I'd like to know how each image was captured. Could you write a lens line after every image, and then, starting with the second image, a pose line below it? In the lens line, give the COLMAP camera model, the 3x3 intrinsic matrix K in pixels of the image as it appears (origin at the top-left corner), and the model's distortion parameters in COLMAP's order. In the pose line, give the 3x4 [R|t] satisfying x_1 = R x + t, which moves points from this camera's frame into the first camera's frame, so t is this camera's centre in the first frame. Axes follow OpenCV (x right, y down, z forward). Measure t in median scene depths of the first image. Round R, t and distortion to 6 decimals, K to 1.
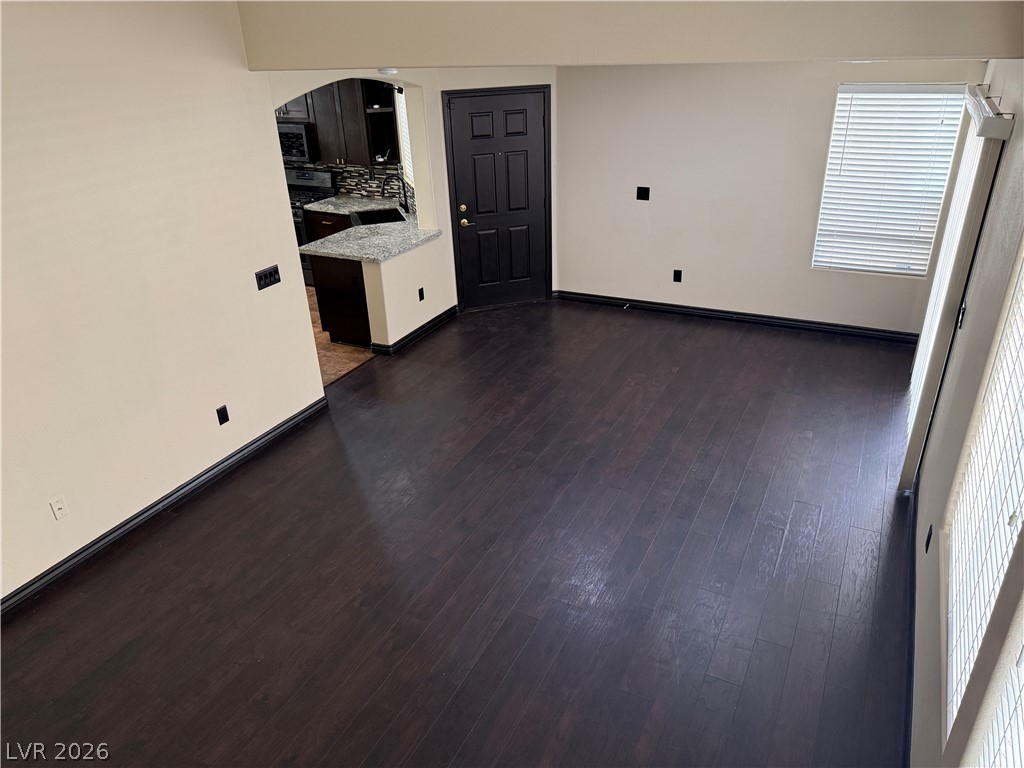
lens RADIAL K [[713.3, 0, 509.2], [0, 713.3, 385.5], [0, 0, 1]] dist [0.170120, -0.288383]
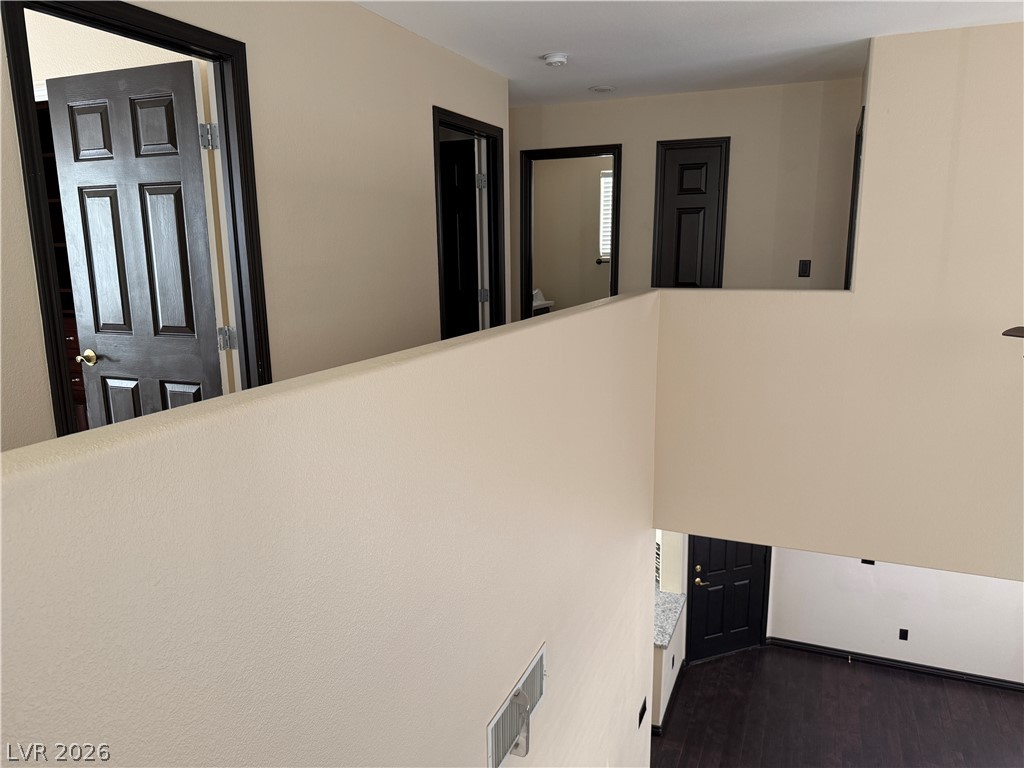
lens RADIAL K [[737.4, 0, 512.3], [0, 737.4, 389.7], [0, 0, 1]] dist [0.009983, -0.003911]
pose [[0.996169, 0.013687, 0.086375, -0.414455], [0.009079, 0.966153, -0.257811, -0.216448], [-0.086980, 0.257607, 0.962327, -0.067758]]
